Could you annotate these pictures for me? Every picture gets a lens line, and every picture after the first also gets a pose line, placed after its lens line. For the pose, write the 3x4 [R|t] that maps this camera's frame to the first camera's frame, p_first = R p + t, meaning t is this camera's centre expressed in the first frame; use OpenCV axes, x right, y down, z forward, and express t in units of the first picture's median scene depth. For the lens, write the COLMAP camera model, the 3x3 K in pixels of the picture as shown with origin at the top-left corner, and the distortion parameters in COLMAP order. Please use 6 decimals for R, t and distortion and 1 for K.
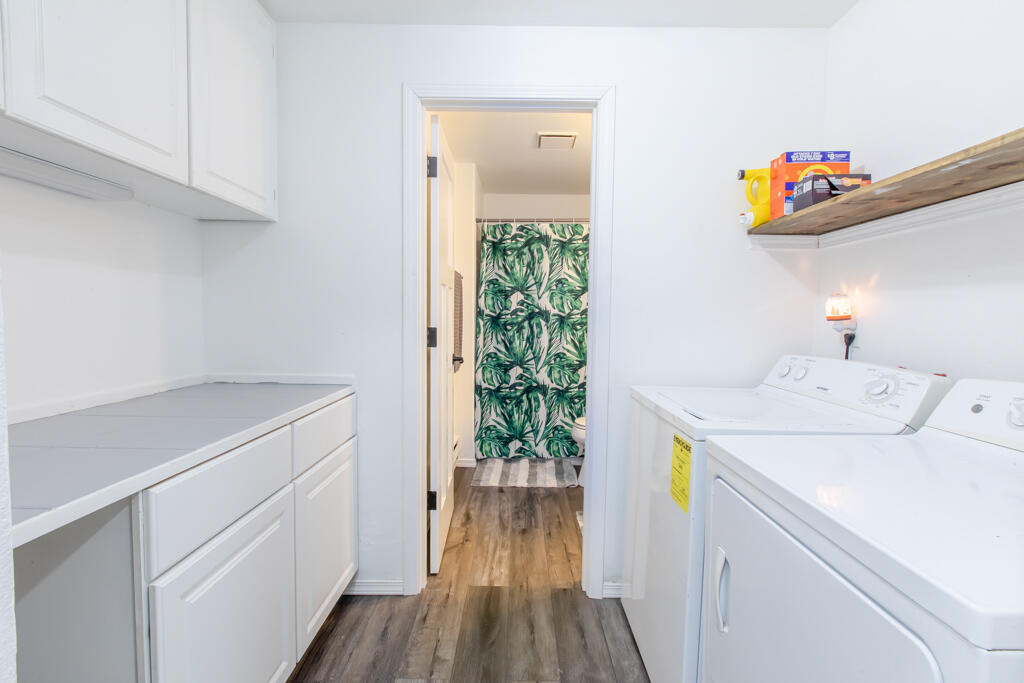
lens RADIAL K [[465.7, 0, 527.6], [0, 465.7, 338.0], [0, 0, 1]] dist [-0.001538, 0.000619]
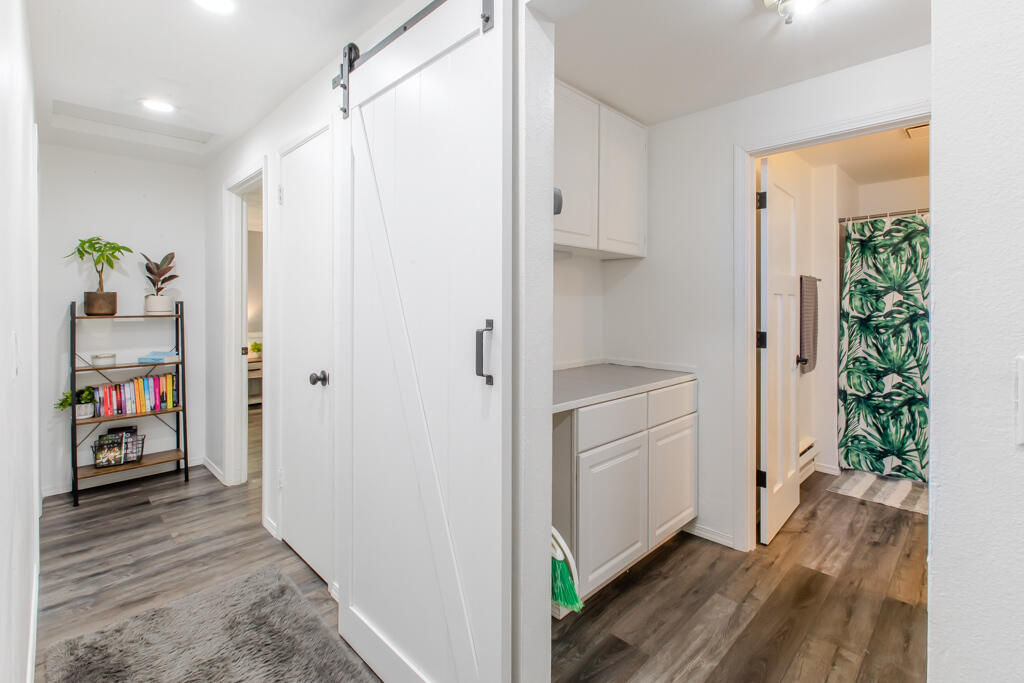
lens RADIAL K [[476.3, 0, 509.8], [0, 476.3, 311.5], [0, 0, 1]] dist [0.000877, -0.000398]
pose [[0.690819, -0.002321, -0.723024, 0.134234], [-0.027867, 0.999166, -0.029833, -0.011918], [0.722490, 0.040758, 0.690179, -0.183477]]
